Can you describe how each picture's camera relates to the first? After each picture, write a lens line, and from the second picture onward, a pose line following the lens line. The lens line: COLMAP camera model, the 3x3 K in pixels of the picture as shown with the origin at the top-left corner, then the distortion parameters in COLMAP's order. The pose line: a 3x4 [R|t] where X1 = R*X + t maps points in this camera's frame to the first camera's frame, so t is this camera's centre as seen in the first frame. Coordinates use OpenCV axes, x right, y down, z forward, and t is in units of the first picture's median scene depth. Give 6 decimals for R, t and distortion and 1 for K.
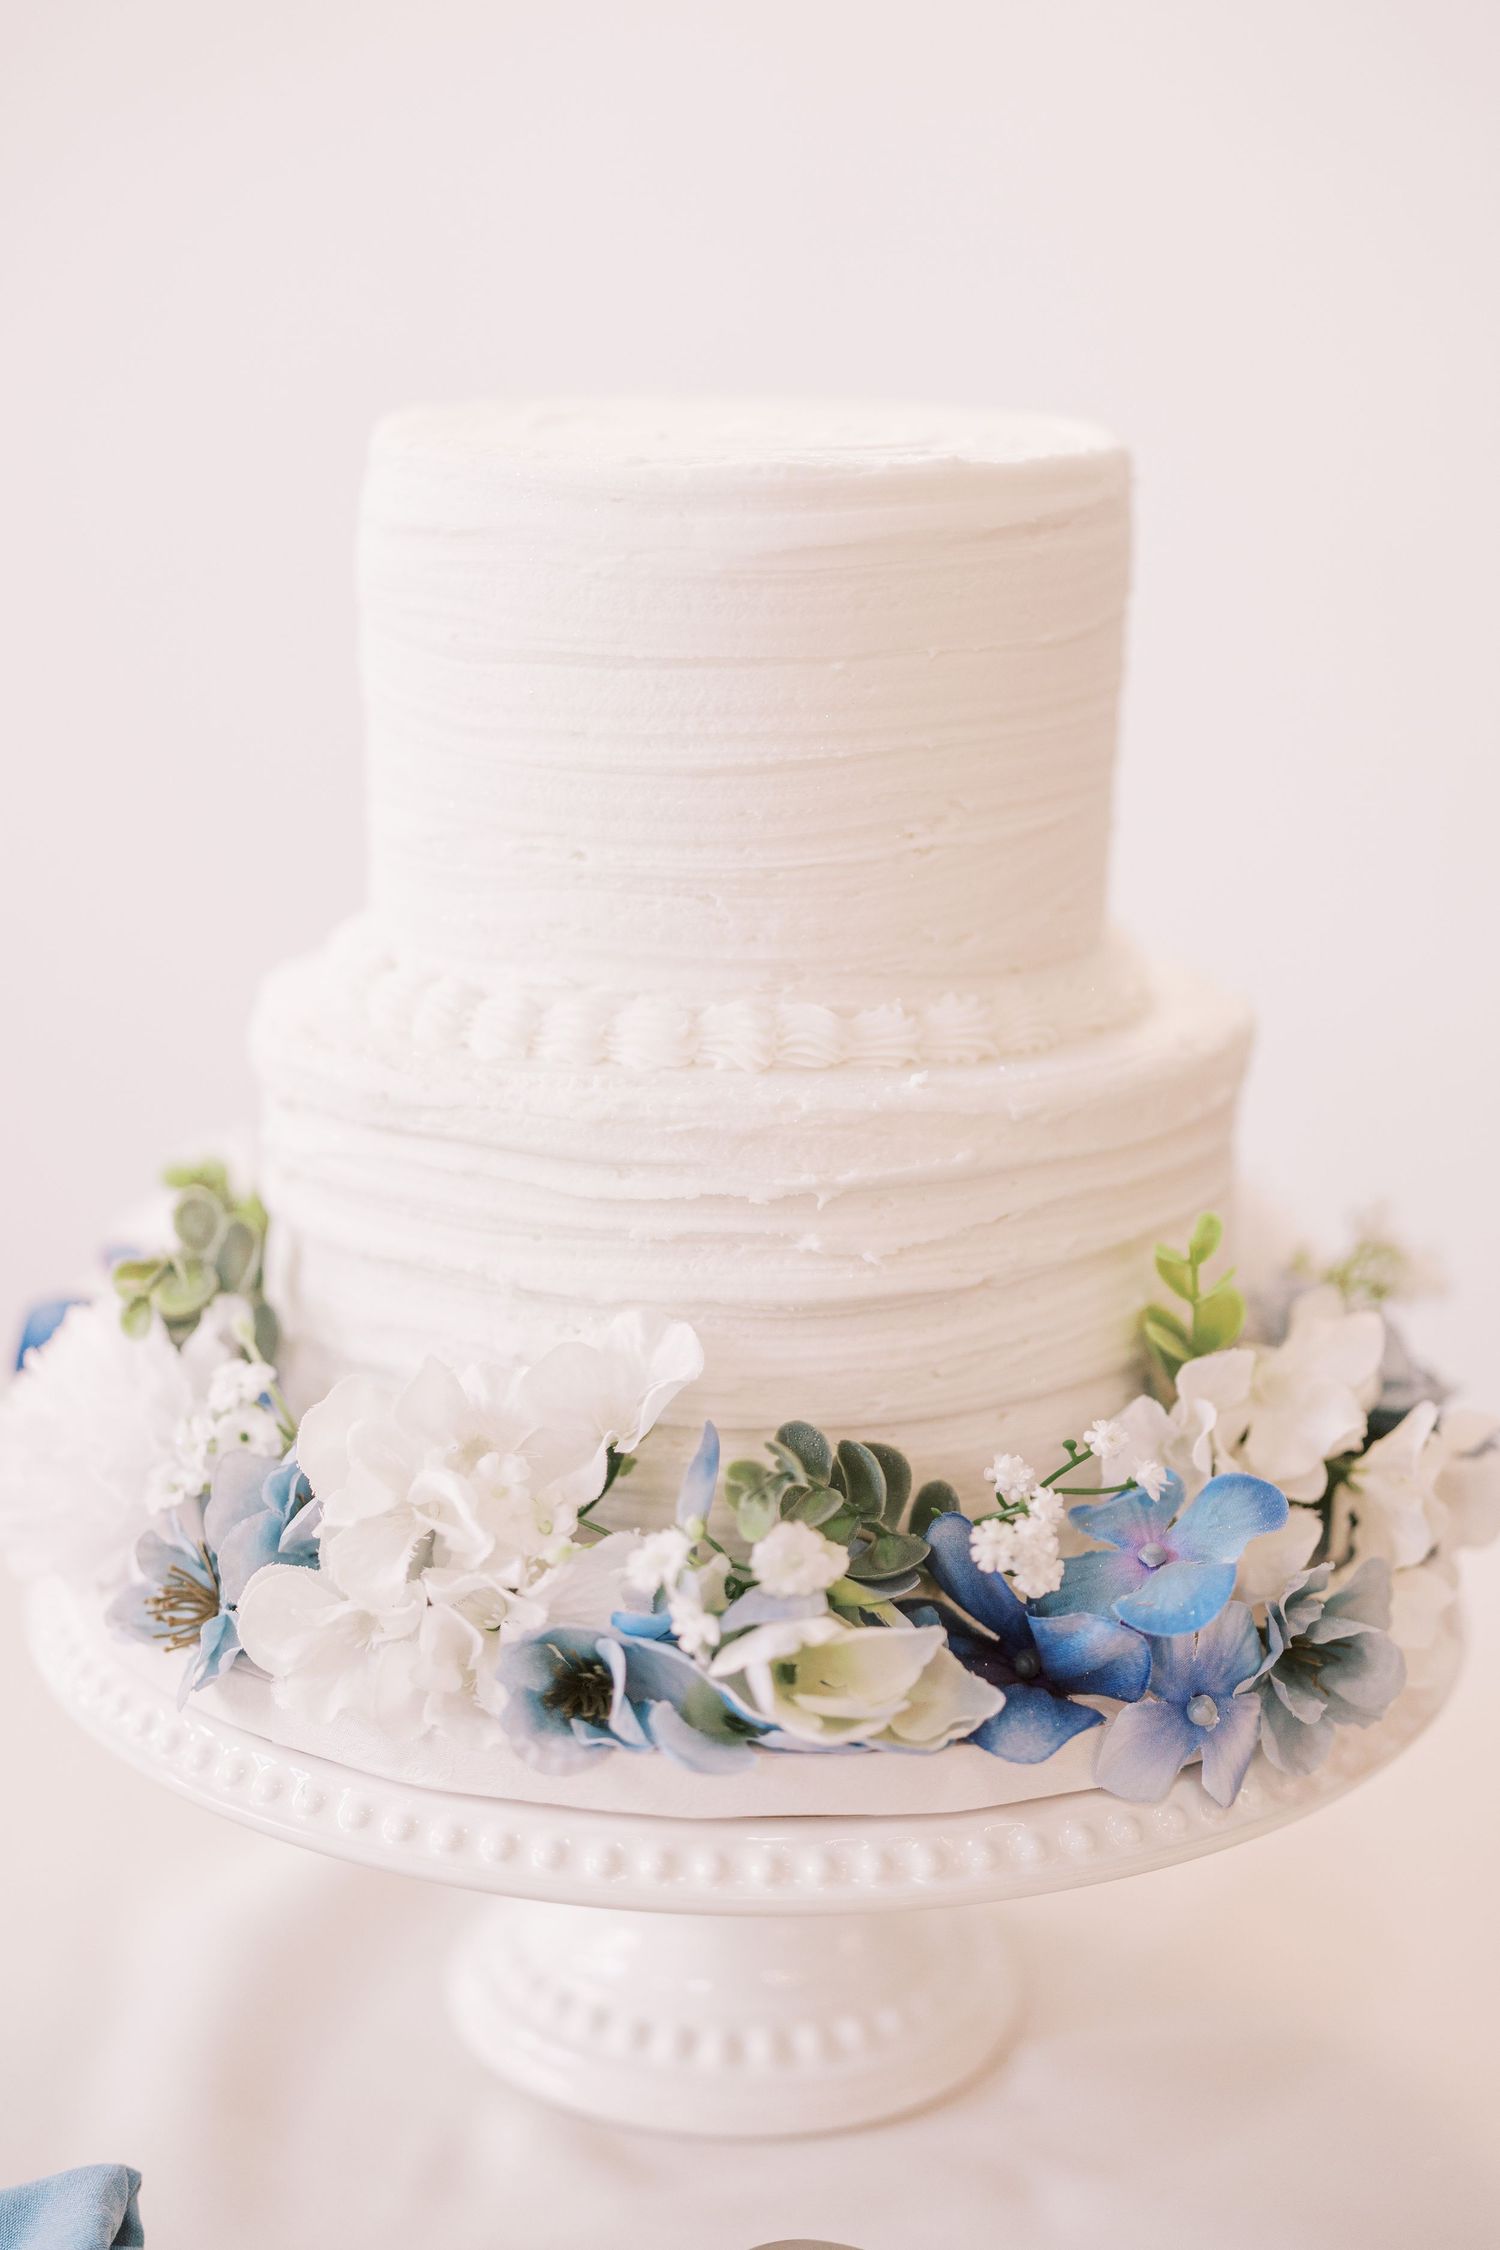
lens RADIAL K [[3605.4, 0, 753.6], [0, 3605.4, 1050.5], [0, 0, 1]] dist [0.014767, 0.021079]
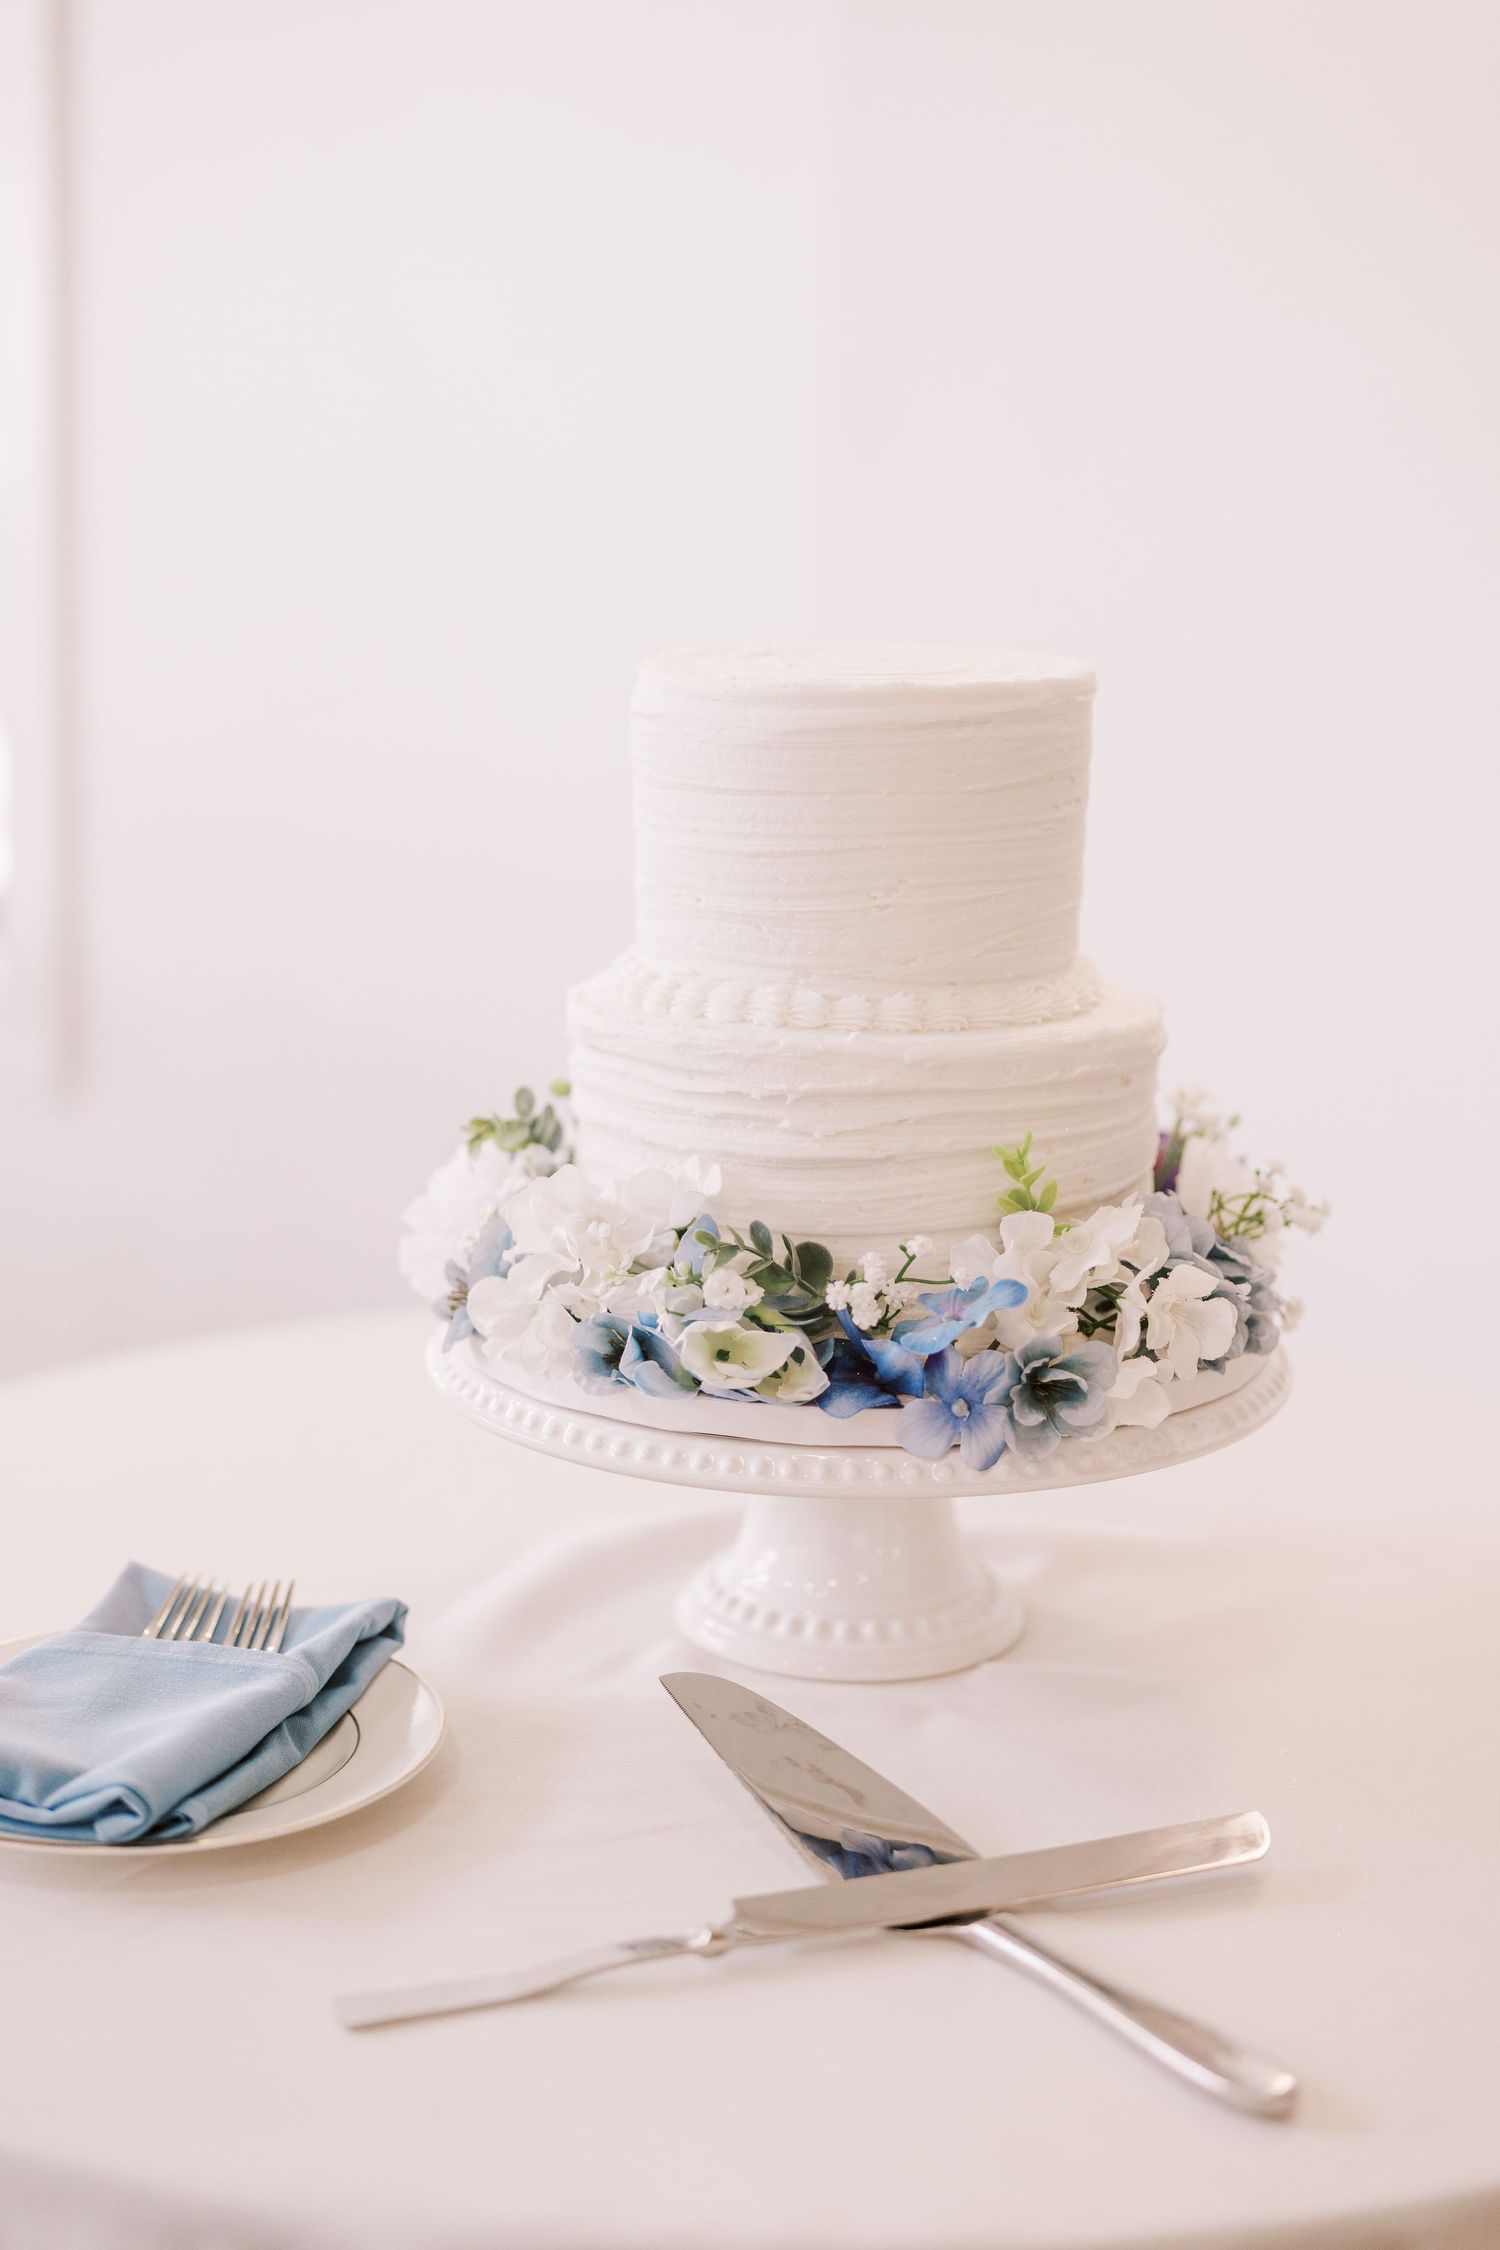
lens RADIAL K [[3393.6, 0, 750.0], [0, 3393.6, 1125.0], [0, 0, 1]] dist [0.009204, -0.087521]
pose [[0.923330, 0.075755, -0.376461, 0.620699], [-0.087618, 0.996049, -0.014462, 0.079161], [0.373878, 0.046338, 0.926320, -0.535697]]
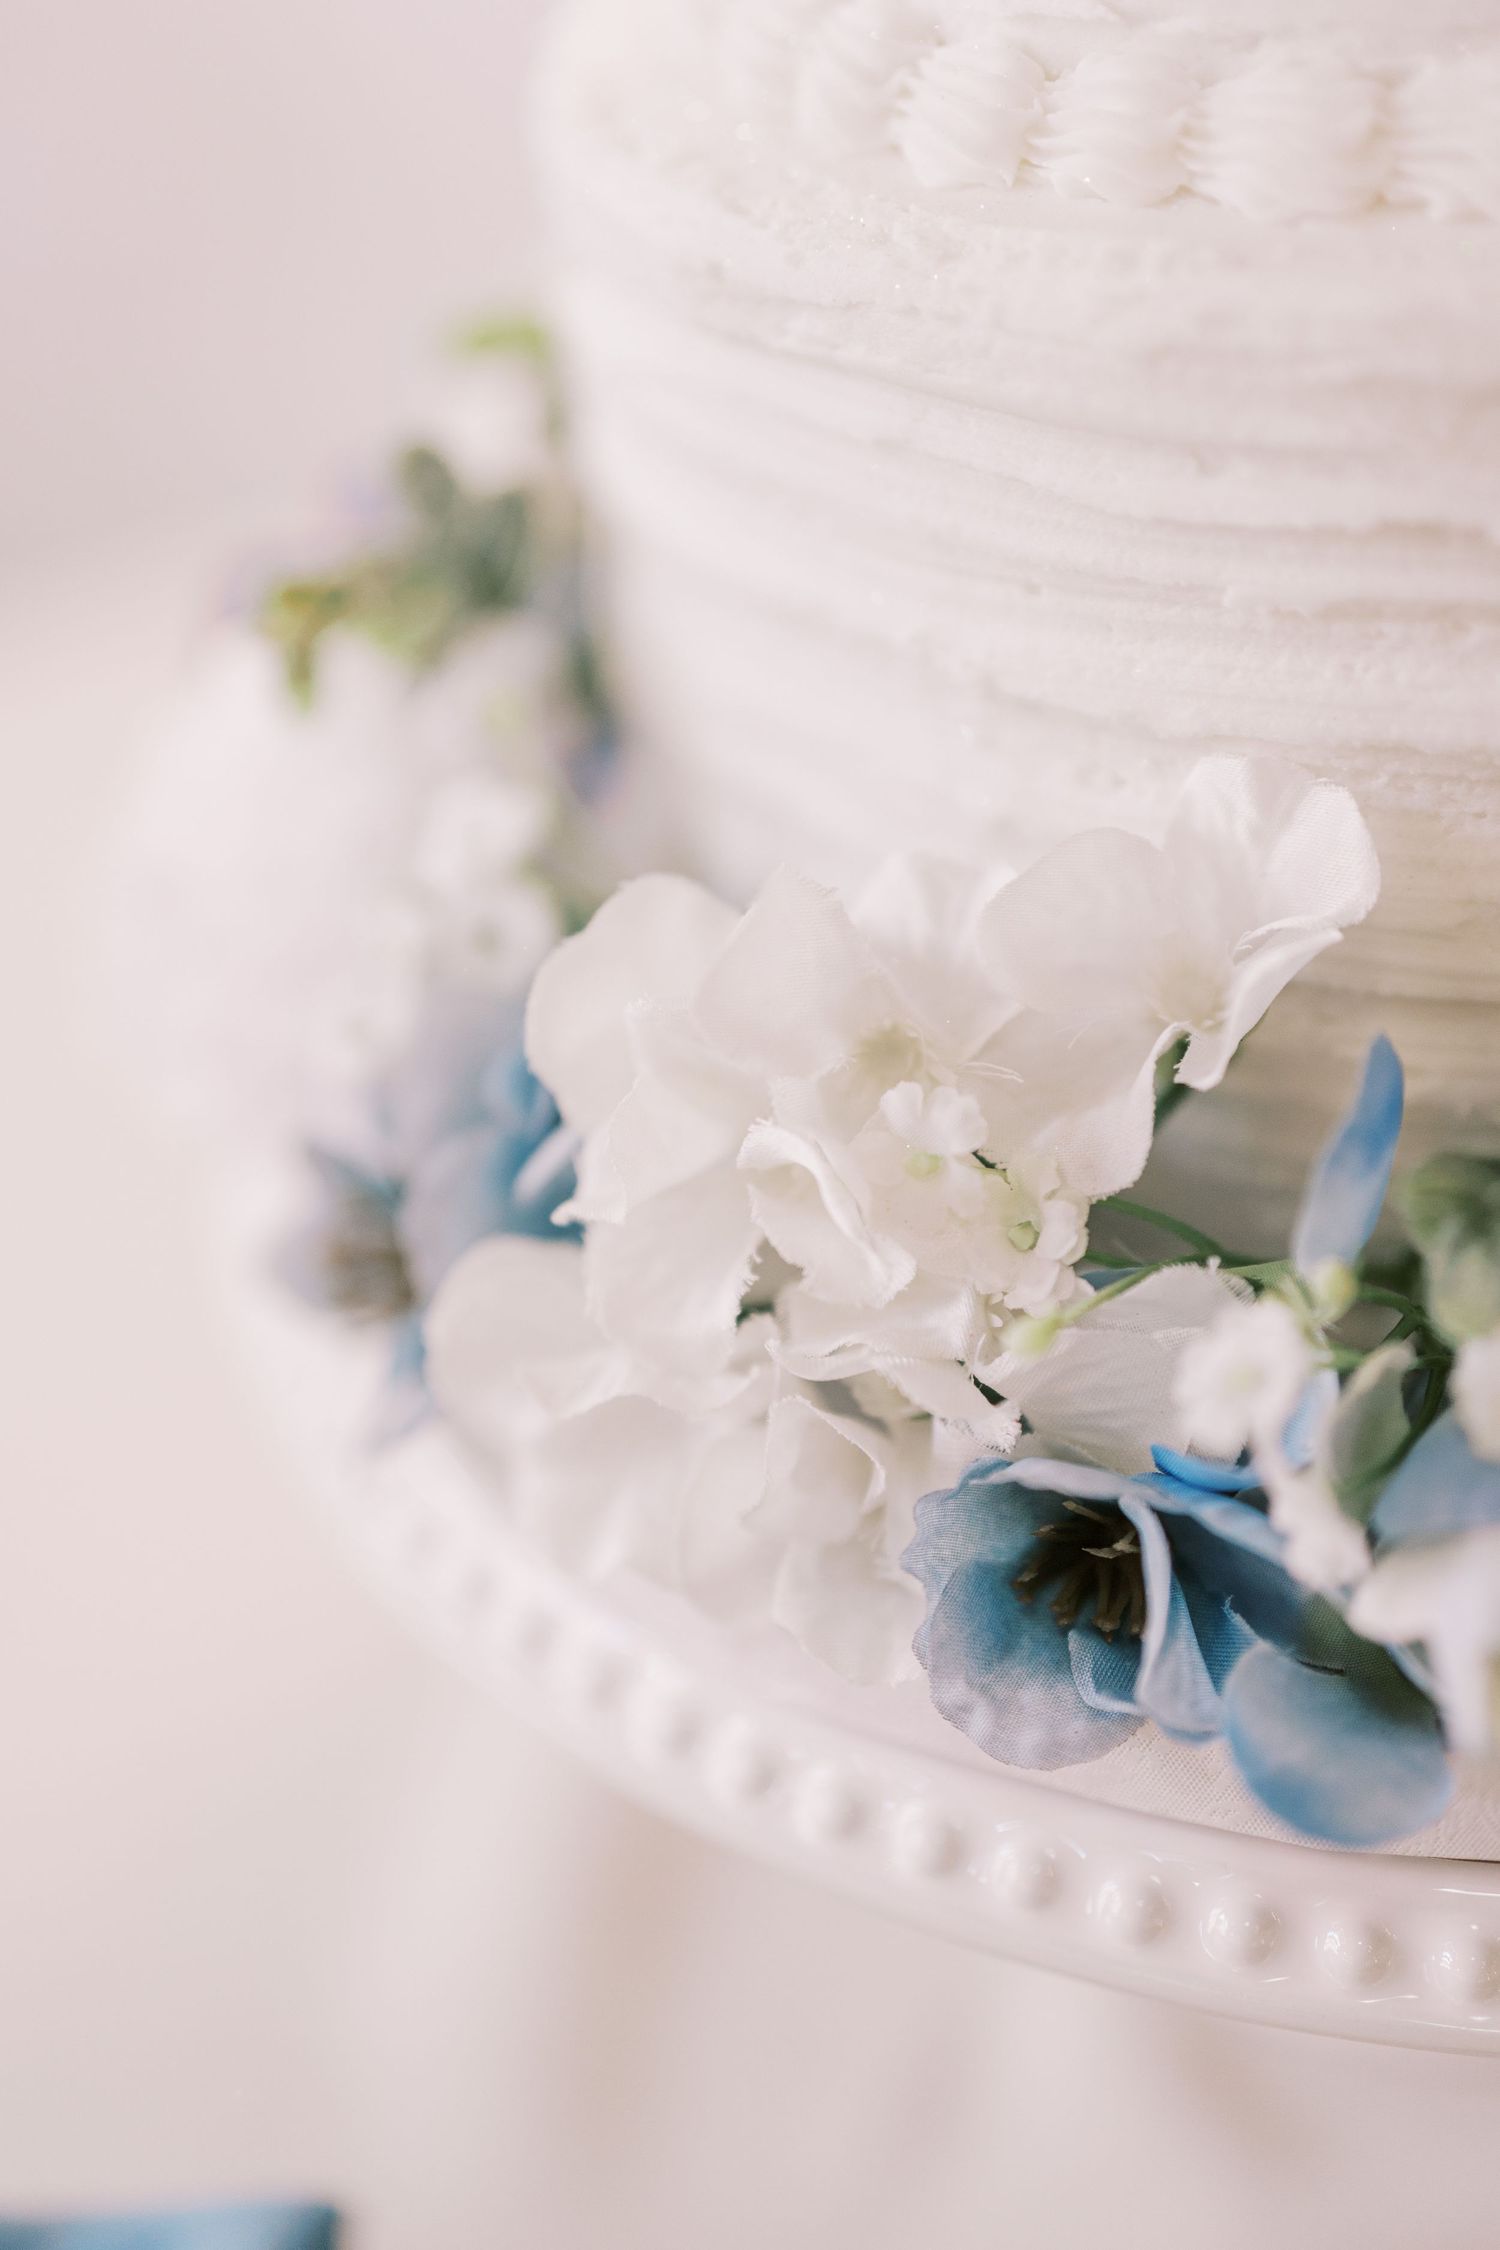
lens RADIAL K [[3605.4, 0, 753.6], [0, 3605.4, 1050.5], [0, 0, 1]] dist [0.014767, 0.021079]
pose [[0.970923, 0.045772, -0.234974, 0.017572], [0.031881, 0.948084, 0.316417, -0.040724], [0.237258, -0.314708, 0.919058, 0.550973]]
